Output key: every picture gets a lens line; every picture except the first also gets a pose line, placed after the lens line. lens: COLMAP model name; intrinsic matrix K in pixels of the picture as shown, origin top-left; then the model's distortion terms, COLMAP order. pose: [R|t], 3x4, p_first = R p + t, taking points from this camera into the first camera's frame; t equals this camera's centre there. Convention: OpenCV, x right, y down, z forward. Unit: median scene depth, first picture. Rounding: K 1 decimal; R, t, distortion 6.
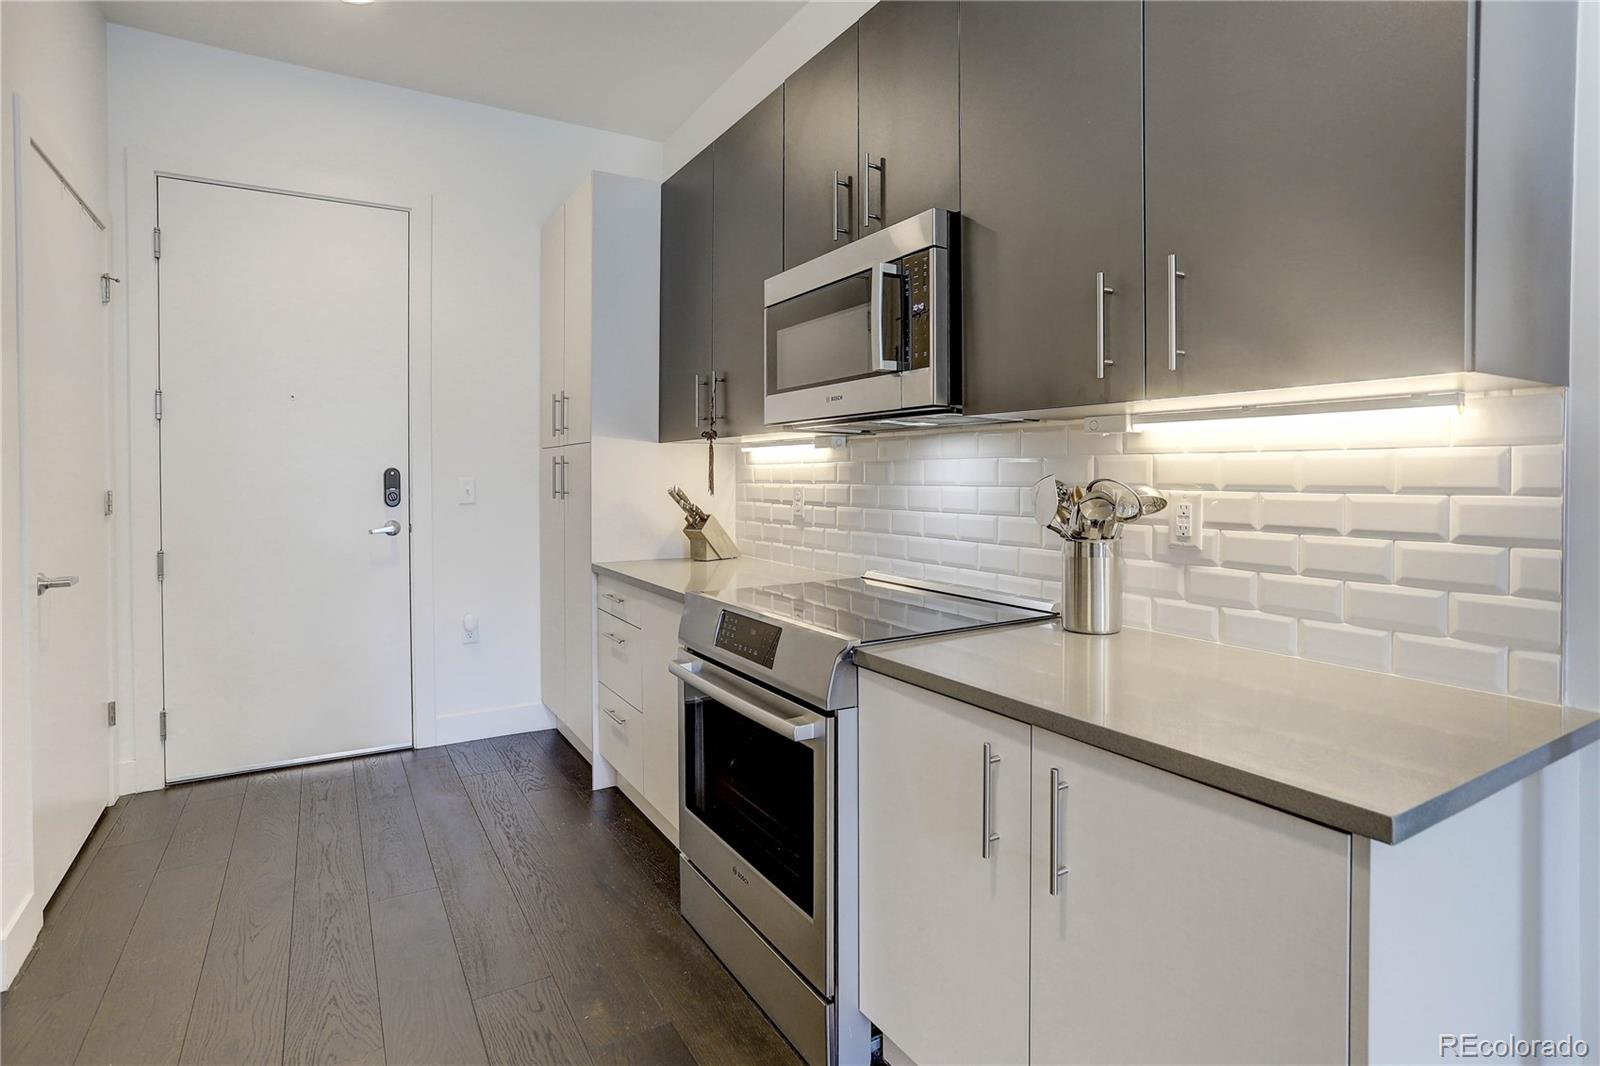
lens RADIAL K [[807.1, 0, 785.2], [0, 807.1, 477.3], [0, 0, 1]] dist [-0.044268, 0.023270]
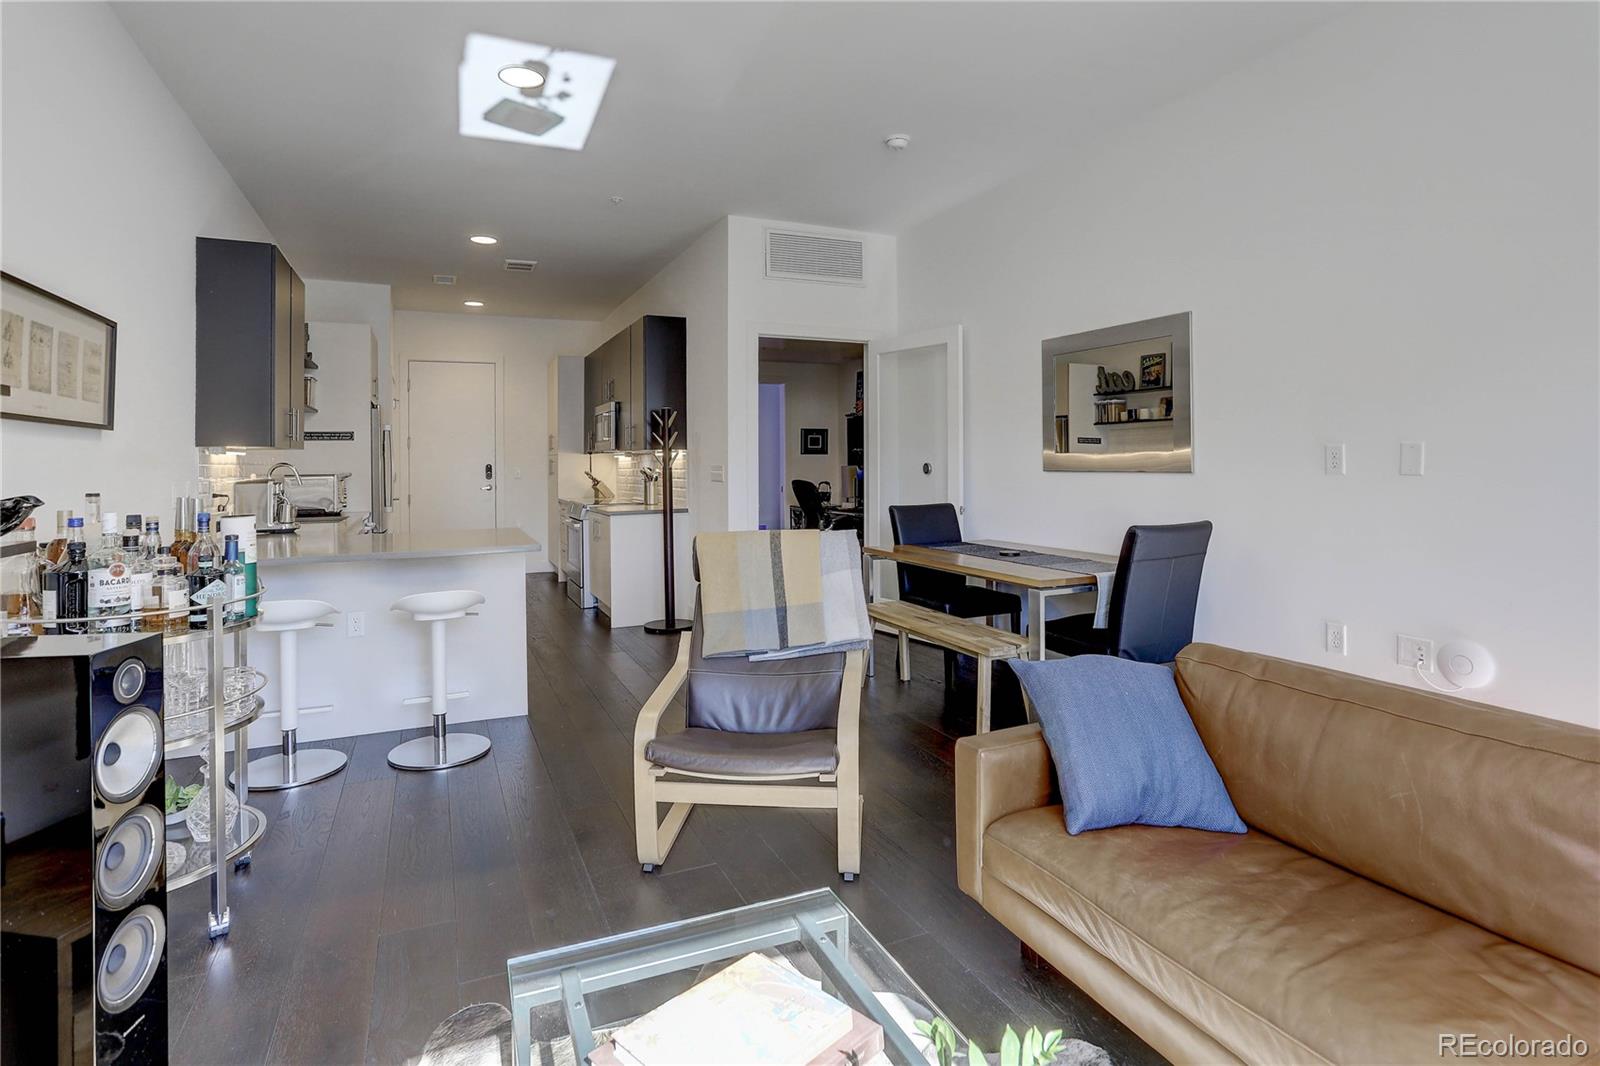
lens RADIAL K [[807.1, 0, 787.0], [0, 807.1, 457.0], [0, 0, 1]] dist [-0.044268, 0.023270]
pose [[0.994741, -0.005827, -0.102259, 0.877764], [0.004938, 0.999948, -0.008949, -0.007672], [0.102305, 0.008397, 0.994718, -1.776675]]
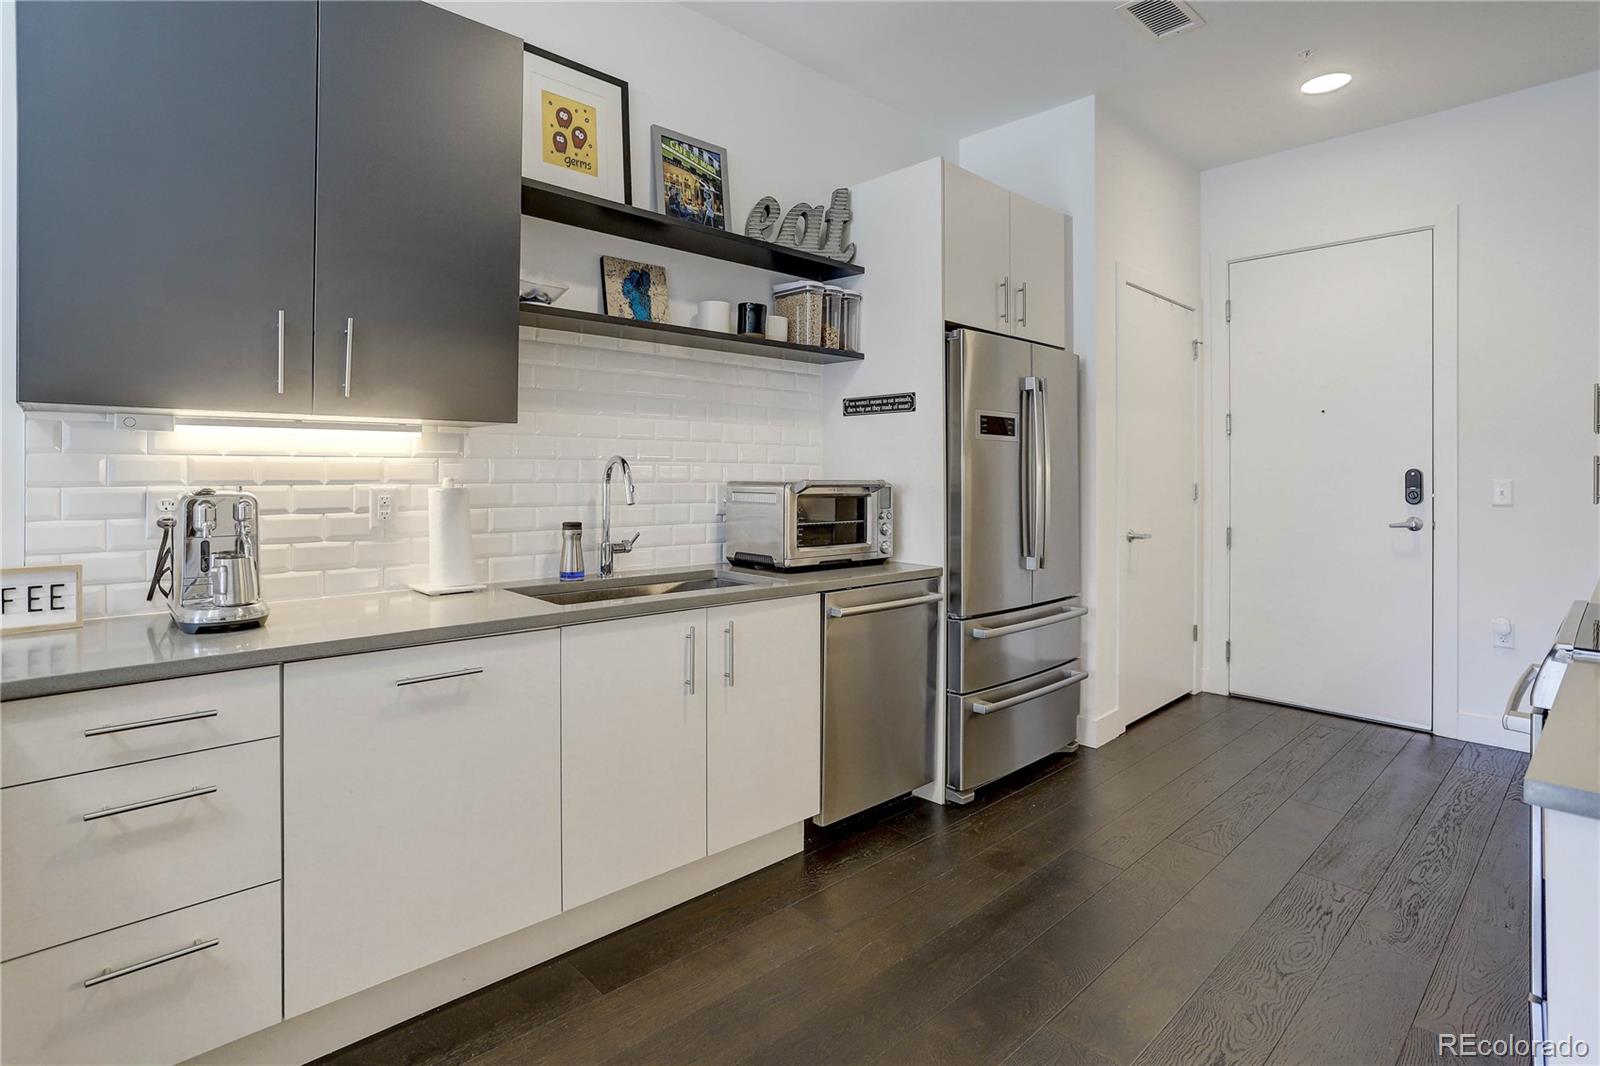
lens RADIAL K [[807.1, 0, 787.1], [0, 807.1, 462.9], [0, 0, 1]] dist [-0.044268, 0.023270]
pose [[0.214800, -0.004474, -0.976648, 0.455854], [-0.012905, 0.999889, -0.007419, -0.001362], [0.976573, 0.014197, 0.214718, -0.082574]]
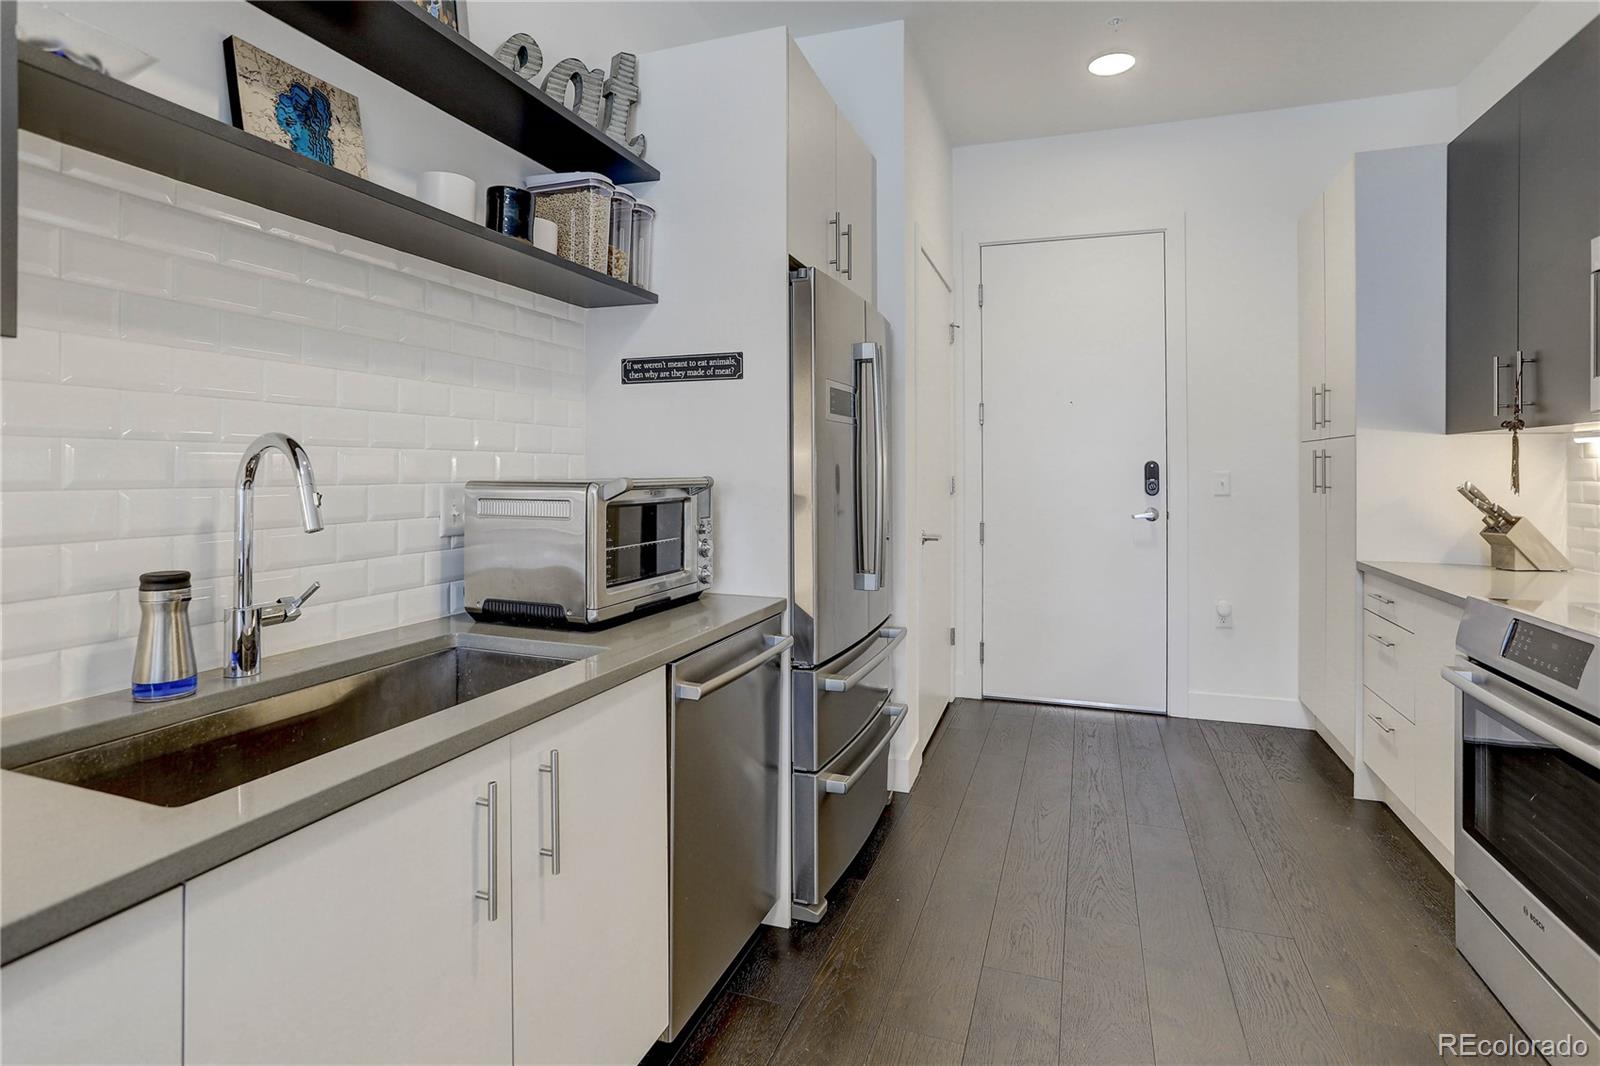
lens RADIAL K [[807.1, 0, 789.1], [0, 807.1, 457.9], [0, 0, 1]] dist [-0.044268, 0.023270]
pose [[0.638158, -0.001046, -0.769904, 0.060496], [-0.011399, 0.999877, -0.010807, 0.001832], [0.769821, 0.015673, 0.638068, -0.136328]]
